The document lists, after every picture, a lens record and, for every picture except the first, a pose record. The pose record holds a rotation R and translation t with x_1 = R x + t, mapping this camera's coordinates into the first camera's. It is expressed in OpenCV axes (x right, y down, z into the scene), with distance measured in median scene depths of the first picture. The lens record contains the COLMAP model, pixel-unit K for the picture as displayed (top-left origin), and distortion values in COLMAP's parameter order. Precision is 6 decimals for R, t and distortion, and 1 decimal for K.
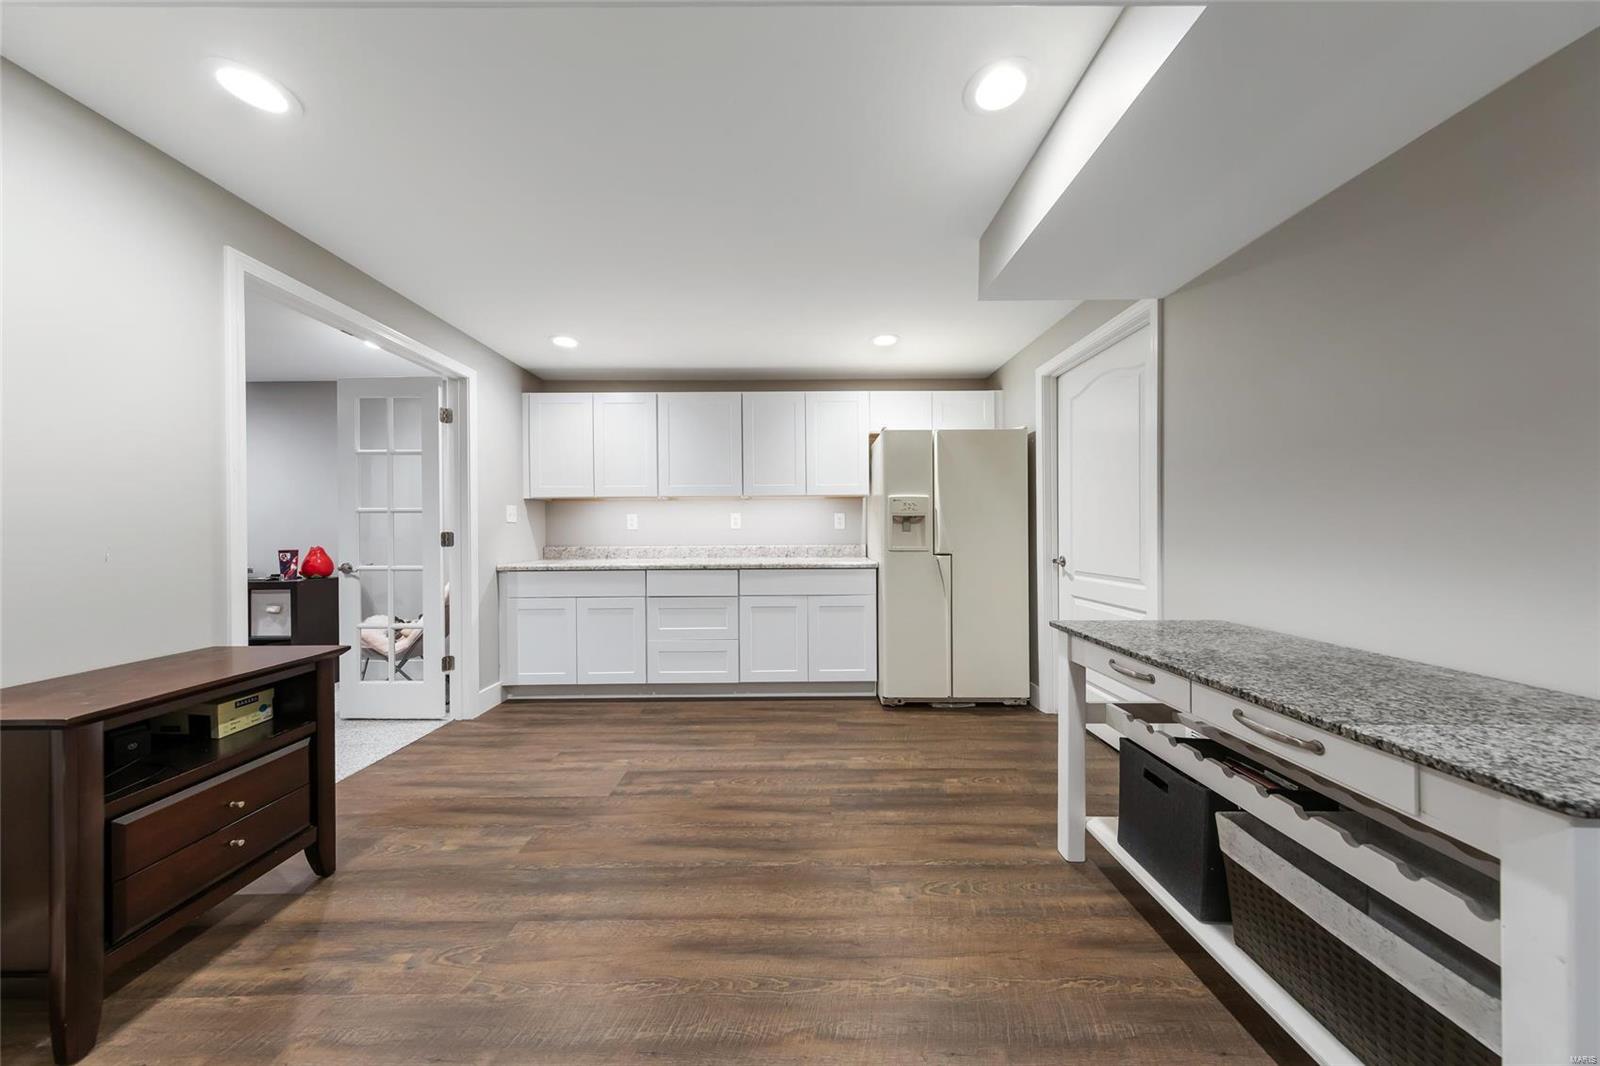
lens RADIAL K [[525.6, 0, 809.0], [0, 525.6, 535.3], [0, 0, 1]] dist [0.001836, -0.000035]
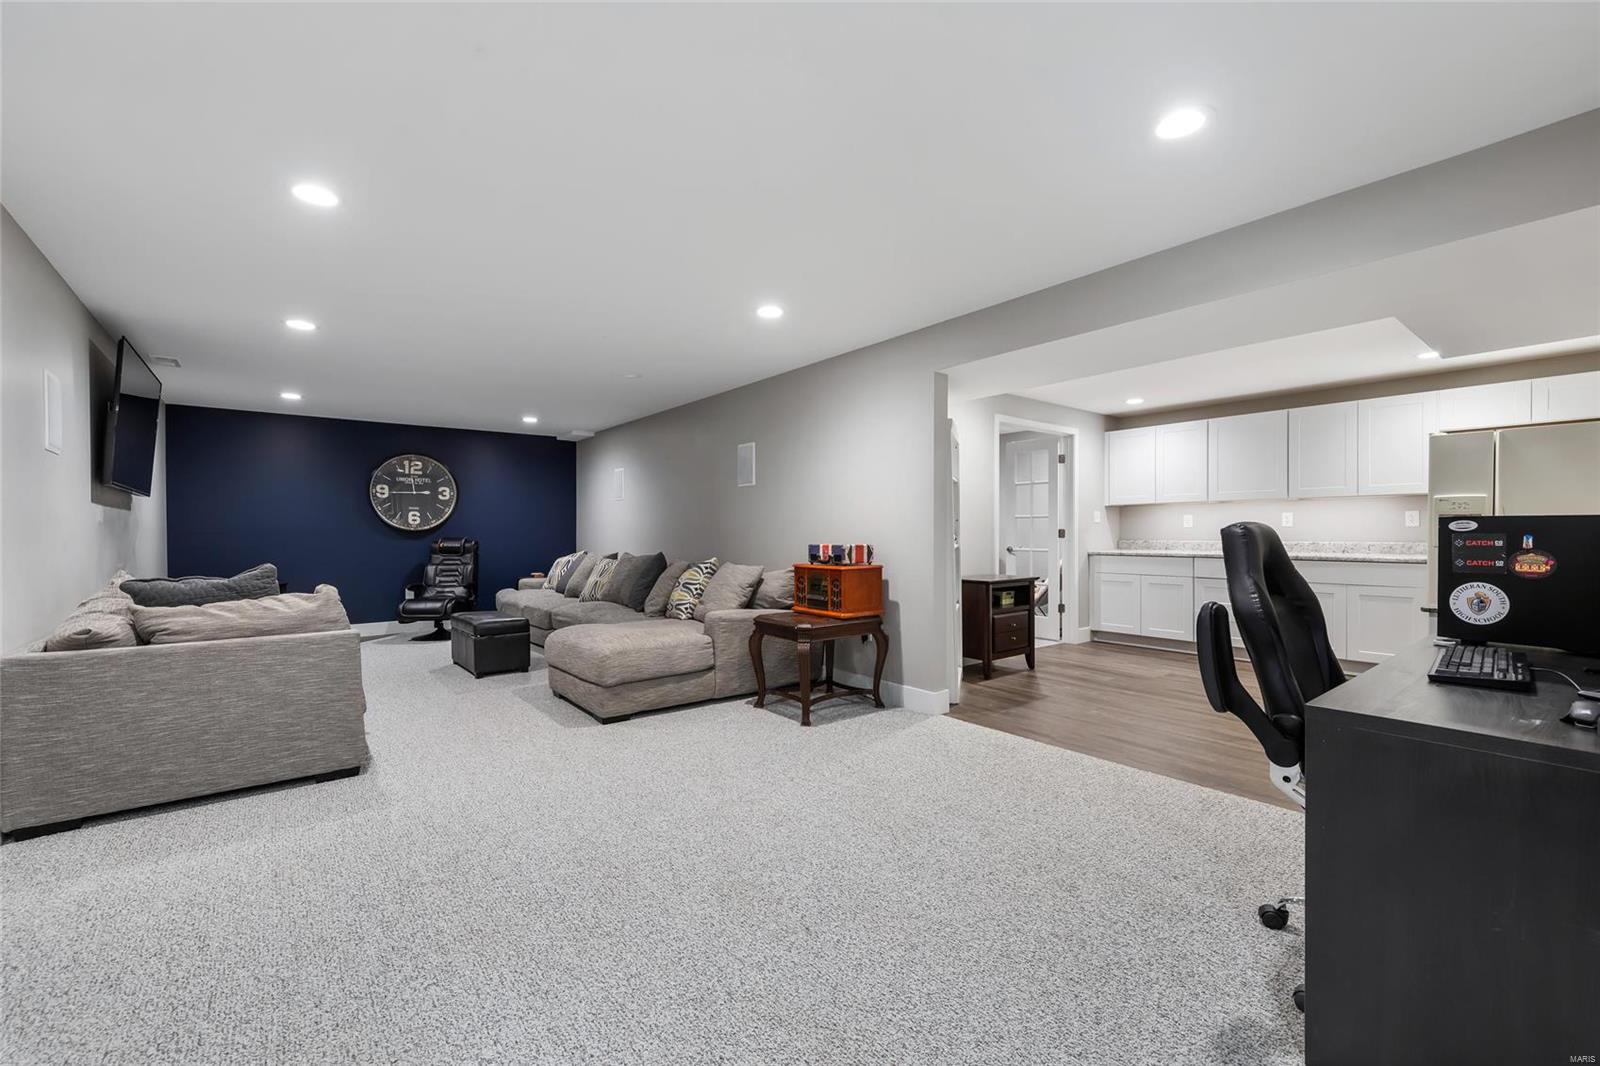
lens RADIAL K [[684.5, 0, 805.8], [0, 684.5, 536.6], [0, 0, 1]] dist [0.009956, -0.000149]
pose [[0.629101, 0.009687, -0.777263, 0.446342], [-0.006369, 0.999953, 0.007308, 0.006392], [0.777298, 0.000353, 0.629133, -0.908145]]
